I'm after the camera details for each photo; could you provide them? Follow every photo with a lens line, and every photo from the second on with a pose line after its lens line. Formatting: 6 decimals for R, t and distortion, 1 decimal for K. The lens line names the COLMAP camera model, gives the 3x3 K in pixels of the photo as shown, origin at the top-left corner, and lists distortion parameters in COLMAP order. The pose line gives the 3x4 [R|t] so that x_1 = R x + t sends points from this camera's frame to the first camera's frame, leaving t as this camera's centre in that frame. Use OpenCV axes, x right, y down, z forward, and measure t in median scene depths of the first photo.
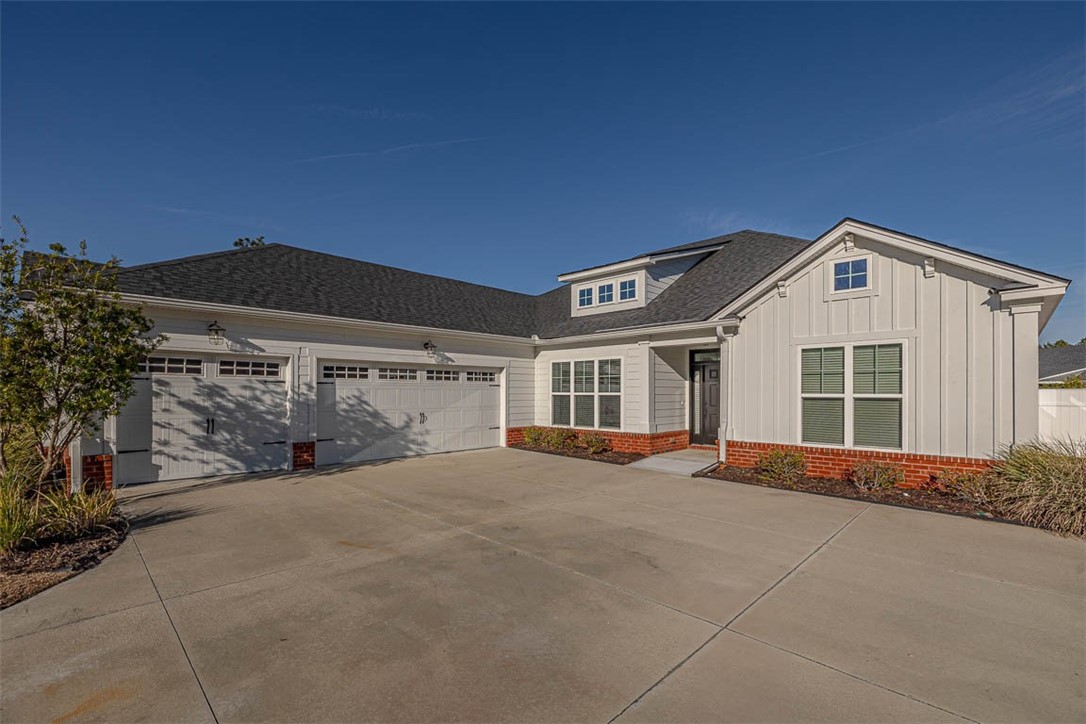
lens RADIAL K [[461.1, 0, 550.4], [0, 461.1, 391.3], [0, 0, 1]] dist [0.000939, -0.000966]
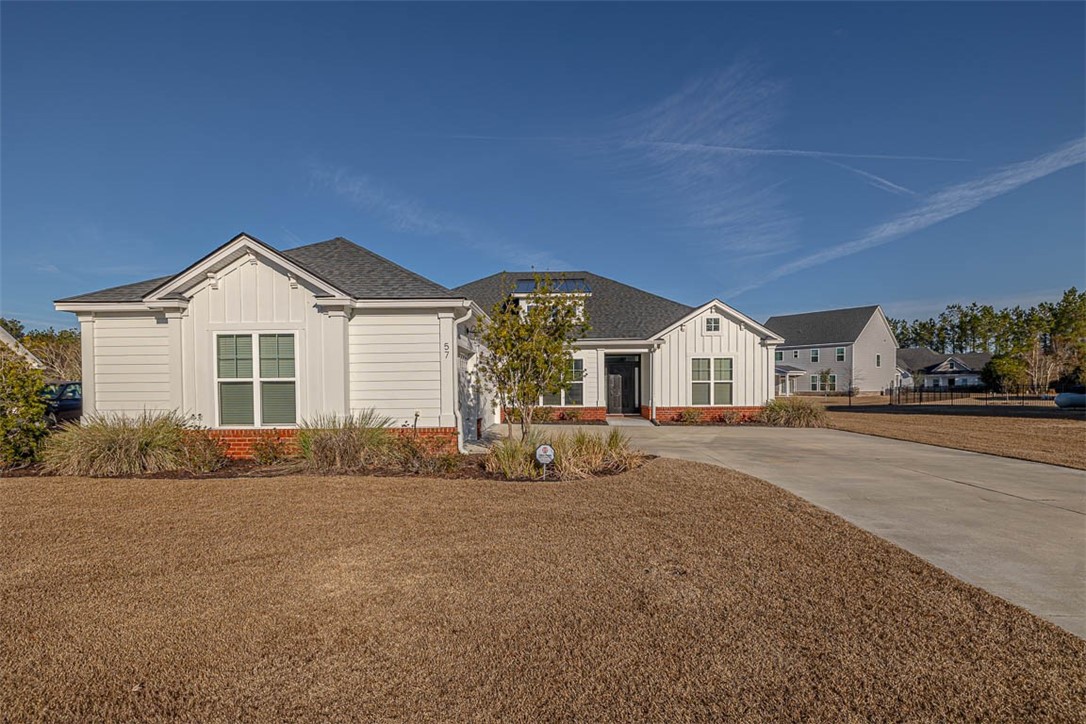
lens RADIAL K [[514.3, 0, 530.1], [0, 514.3, 412.0], [0, 0, 1]] dist [0.000857, -0.000557]
pose [[0.751346, -0.041219, 0.658620, -1.363074], [0.006225, 0.998446, 0.055386, 0.011307], [-0.659879, -0.037514, 0.750435, -0.203289]]
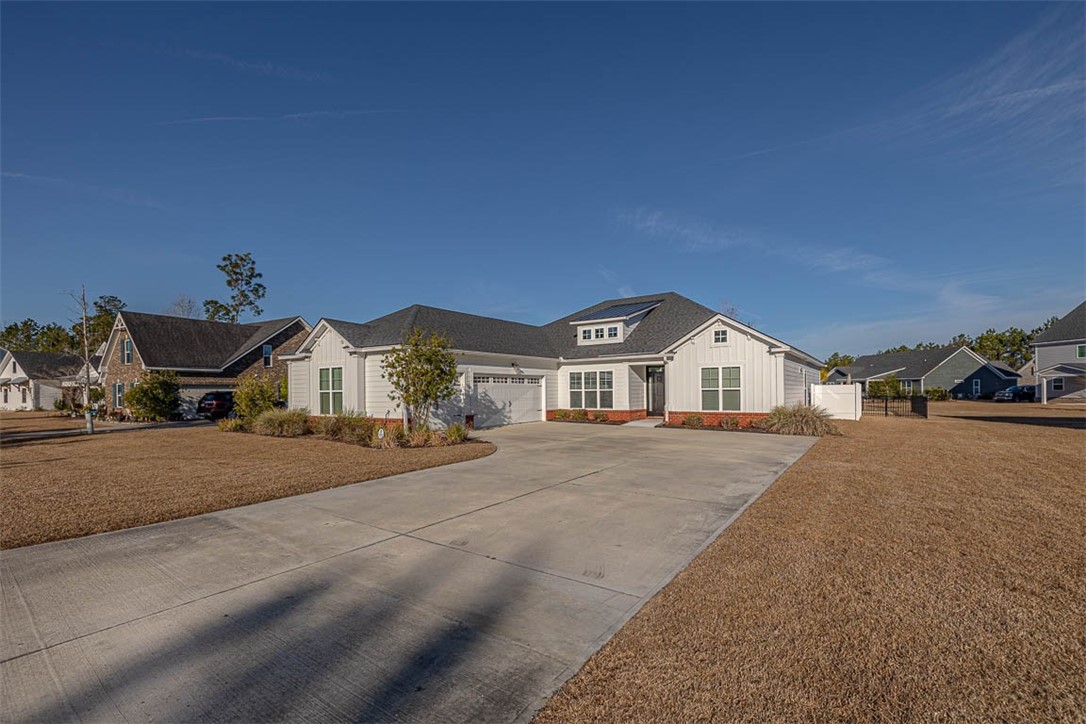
lens RADIAL K [[461.1, 0, 545.0], [0, 461.1, 391.3], [0, 0, 1]] dist [0.000939, -0.000966]
pose [[0.988404, -0.011155, 0.151437, -0.499585], [0.010945, 0.999938, 0.002226, 0.006157], [-0.151452, -0.000542, 0.988464, -1.005280]]
